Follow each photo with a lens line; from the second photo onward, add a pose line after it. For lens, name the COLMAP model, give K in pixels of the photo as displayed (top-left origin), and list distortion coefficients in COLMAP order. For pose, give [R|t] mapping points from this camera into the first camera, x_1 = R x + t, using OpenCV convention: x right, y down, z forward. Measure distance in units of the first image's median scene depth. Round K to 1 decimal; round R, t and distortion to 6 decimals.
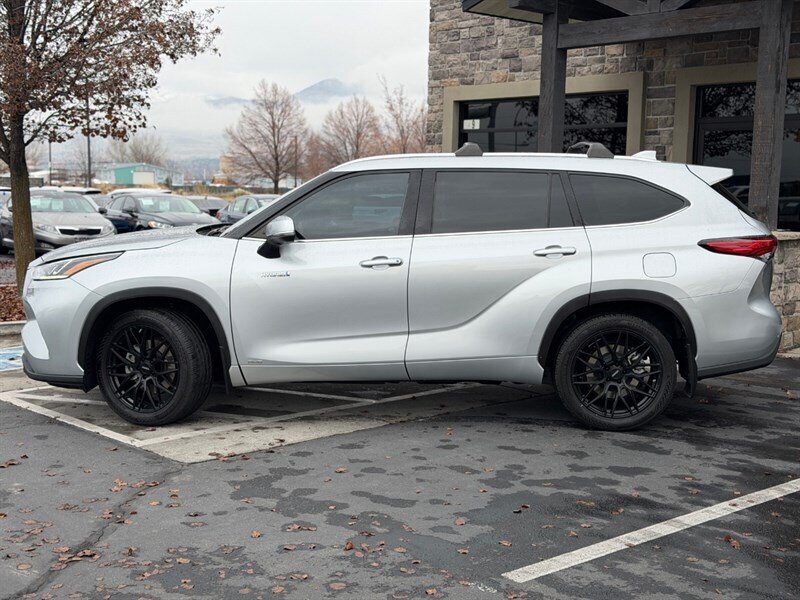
lens RADIAL K [[1114.8, 0, 399.6], [0, 1114.8, 302.1], [0, 0, 1]] dist [0.100451, 0.000000]
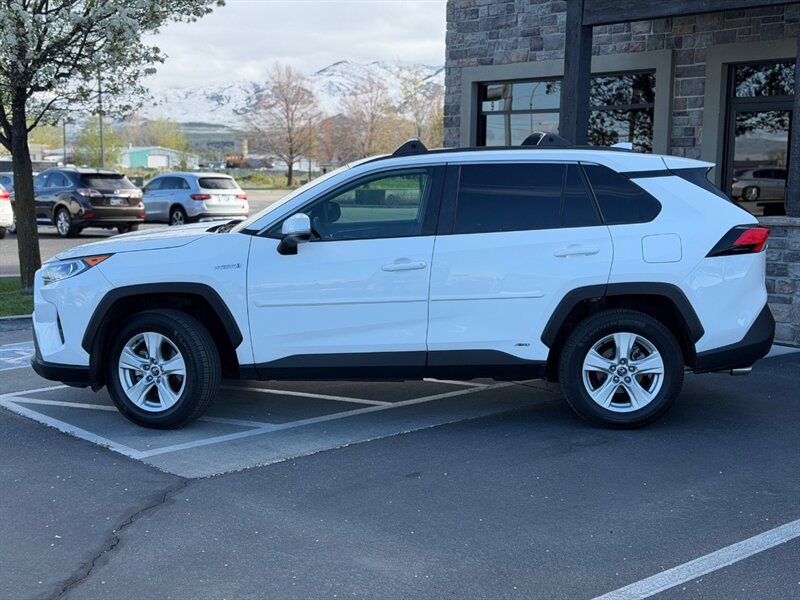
lens RADIAL K [[1114.8, 0, 398.8], [0, 1114.8, 297.7], [0, 0, 1]] dist [0.100451, 0.000000]
pose [[0.999892, -0.003805, -0.014230, -0.002191], [0.003976, 0.999920, 0.011989, -0.007395], [0.014183, -0.012044, 0.999827, 0.042964]]
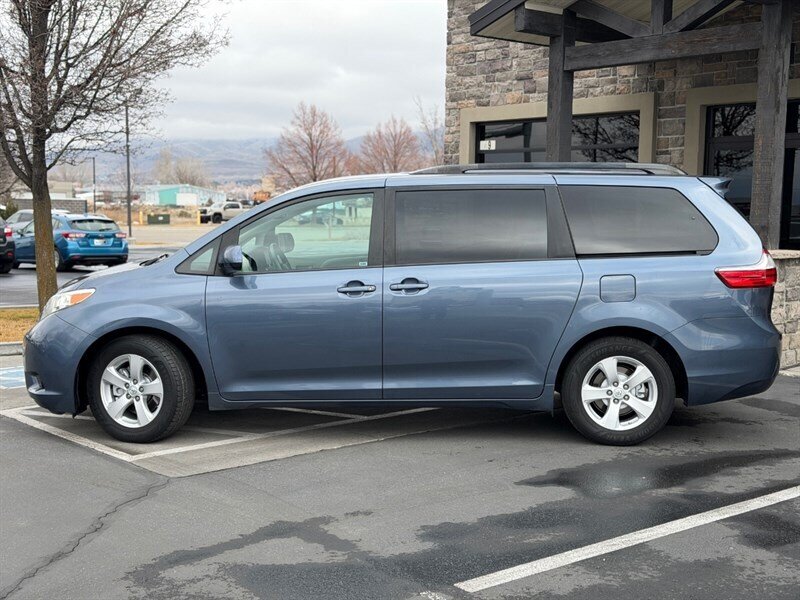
lens RADIAL K [[1114.8, 0, 401.7], [0, 1114.8, 299.6], [0, 0, 1]] dist [0.100451, 0.000000]
pose [[0.999365, -0.002270, -0.035545, 0.029279], [0.001577, 0.999808, -0.019526, 0.000475], [0.035583, 0.019457, 0.999177, -0.013335]]
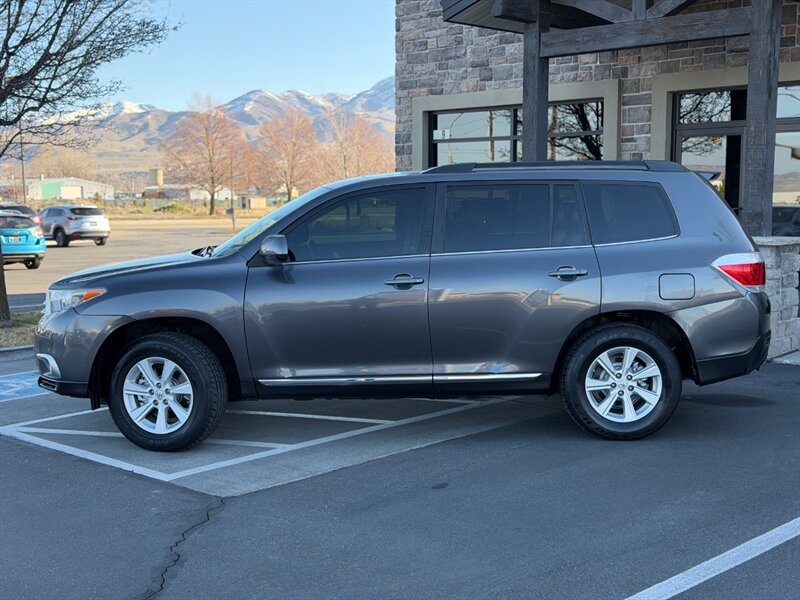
lens RADIAL K [[1114.8, 0, 396.0], [0, 1114.8, 298.2], [0, 0, 1]] dist [0.100451, 0.000000]
pose [[0.998077, -0.026706, 0.055946, -0.046719], [0.027324, 0.999573, -0.010316, -0.005924], [-0.055647, 0.011825, 0.998380, 0.018921]]
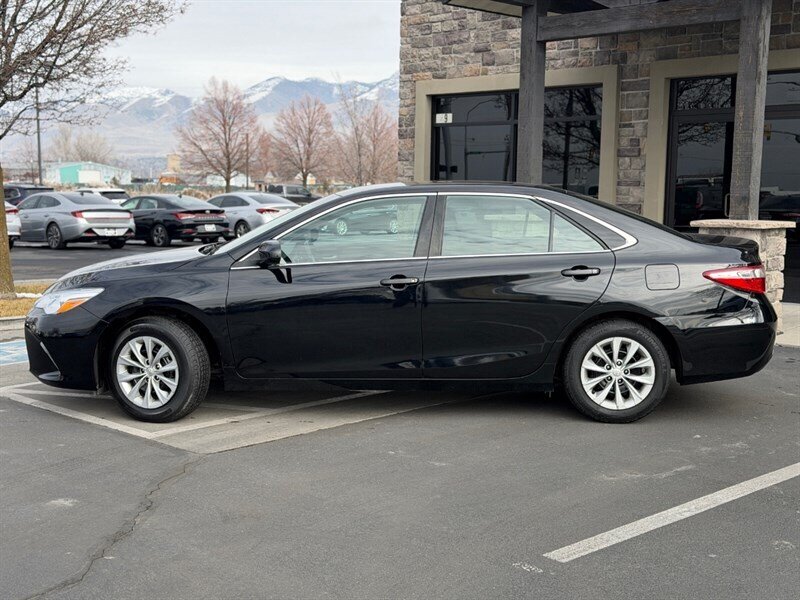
lens RADIAL K [[1114.8, 0, 397.9], [0, 1114.8, 305.1], [0, 0, 1]] dist [0.100451, 0.000000]
pose [[0.999006, -0.010925, 0.043212, -0.029313], [0.010728, 0.999931, 0.004789, 0.004395], [-0.043261, -0.004321, 0.999054, -0.000333]]
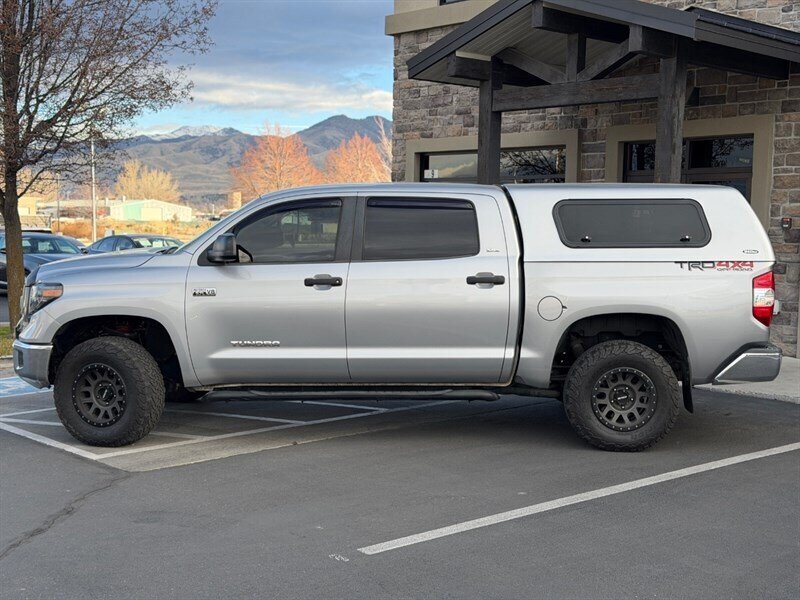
lens RADIAL K [[1114.8, 0, 402.4], [0, 1114.8, 299.8], [0, 0, 1]] dist [0.100451, 0.000000]
pose [[0.999982, -0.002941, -0.005135, 0.055072], [0.002772, 0.999462, -0.032671, -0.001036], [0.005228, 0.032656, 0.999453, -0.110965]]
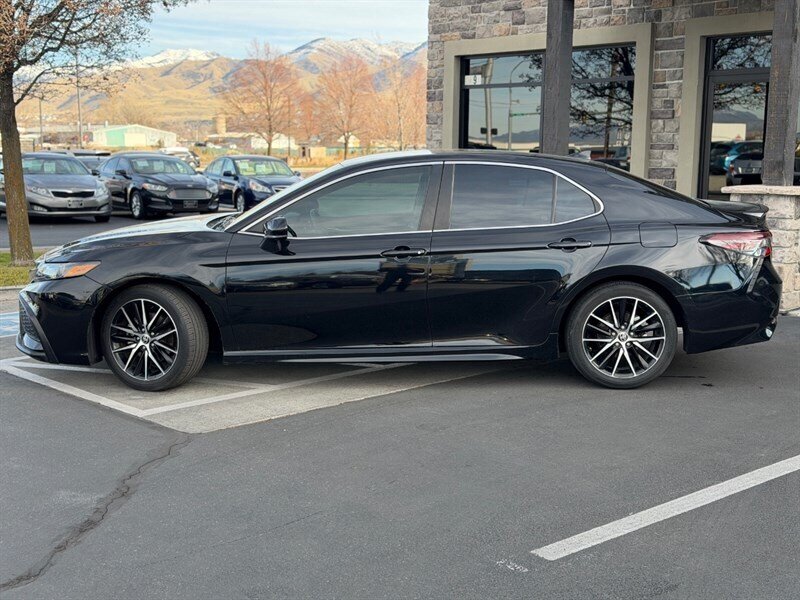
lens RADIAL K [[1114.8, 0, 398.9], [0, 1114.8, 302.1], [0, 0, 1]] dist [0.100451, 0.000000]
pose [[0.999944, -0.009908, 0.003696, -0.007772], [0.009772, 0.999331, 0.035250, -0.000506], [-0.004043, -0.035212, 0.999372, 0.023584]]
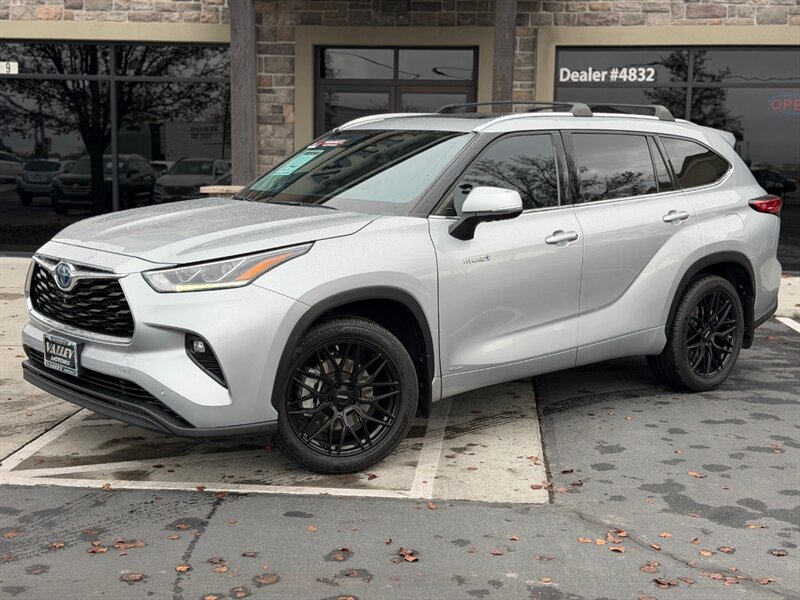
lens RADIAL K [[1114.8, 0, 398.1], [0, 1114.8, 305.8], [0, 0, 1]] dist [0.100451, 0.000000]
pose [[0.735172, -0.091573, 0.671667, -0.396747], [0.064243, 0.995786, 0.065446, -0.026841], [-0.674830, -0.004964, 0.737956, 0.248323]]
